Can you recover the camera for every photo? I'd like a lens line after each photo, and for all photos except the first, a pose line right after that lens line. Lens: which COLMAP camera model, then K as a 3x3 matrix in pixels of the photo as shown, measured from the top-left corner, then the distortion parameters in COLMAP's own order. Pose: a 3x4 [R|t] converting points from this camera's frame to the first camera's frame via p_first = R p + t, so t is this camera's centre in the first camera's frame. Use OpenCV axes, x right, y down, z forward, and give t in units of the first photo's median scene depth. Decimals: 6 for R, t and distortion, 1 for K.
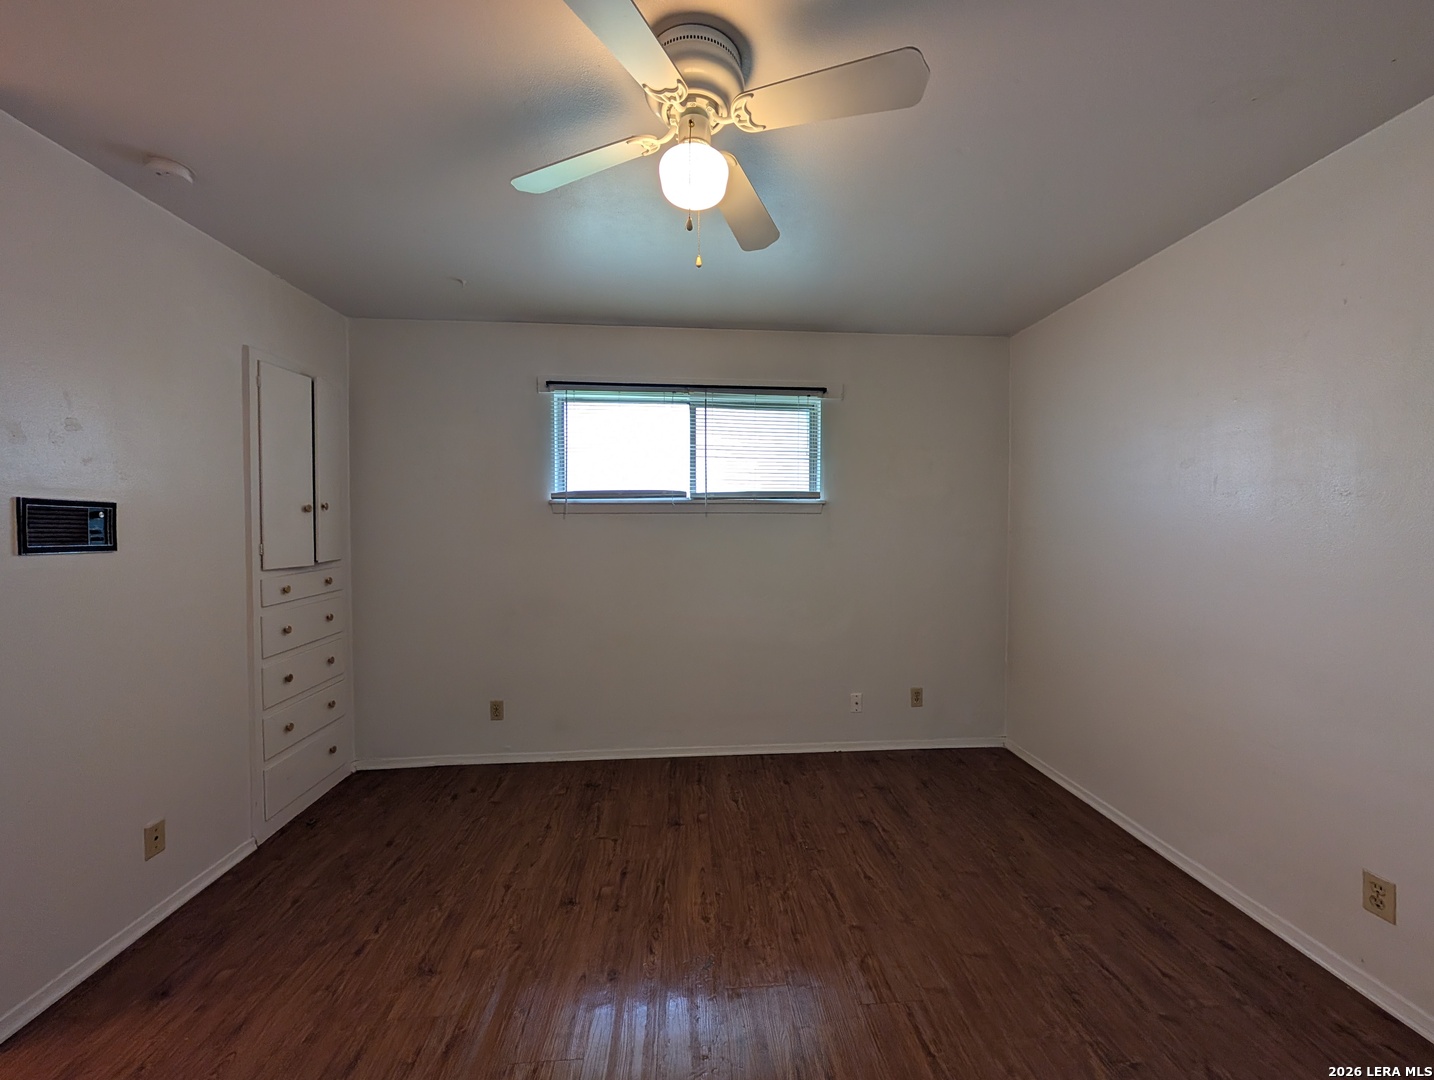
lens RADIAL K [[540.7, 0, 721.4], [0, 540.7, 529.4], [0, 0, 1]] dist [-0.000631, 0.000213]
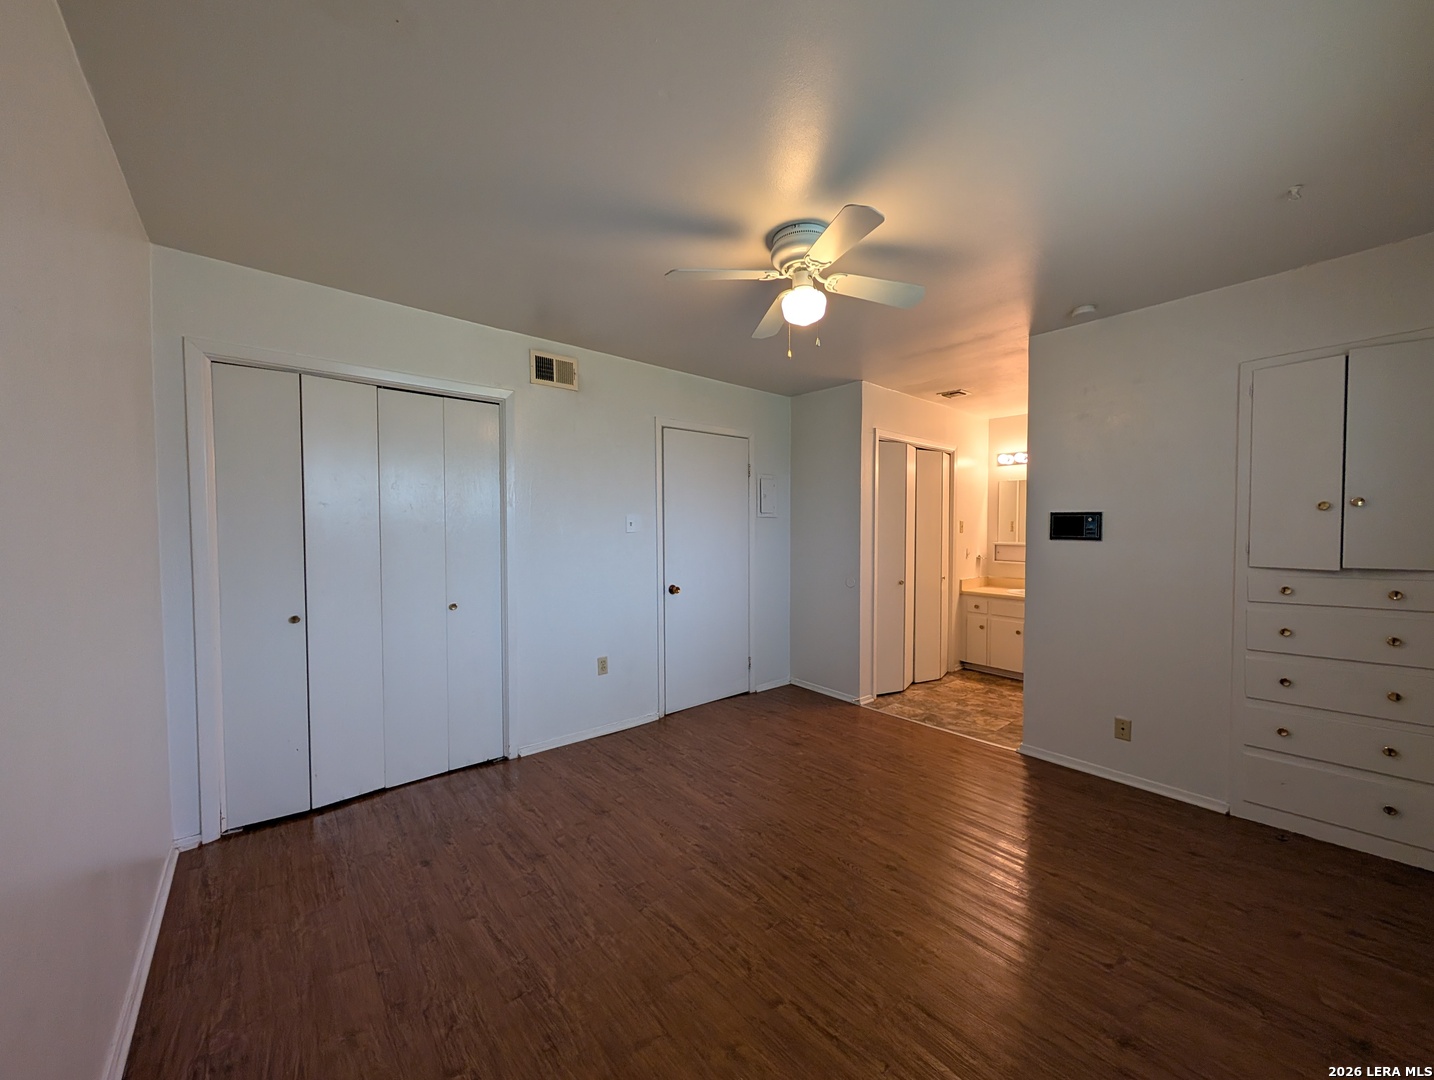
lens RADIAL K [[540.7, 0, 721.0], [0, 540.7, 543.3], [0, 0, 1]] dist [-0.000631, 0.000213]
pose [[-0.808645, 0.021136, -0.587917, 0.776110], [-0.000685, 0.999320, 0.036867, -0.012552], [0.588296, 0.030215, -0.808081, 1.559766]]
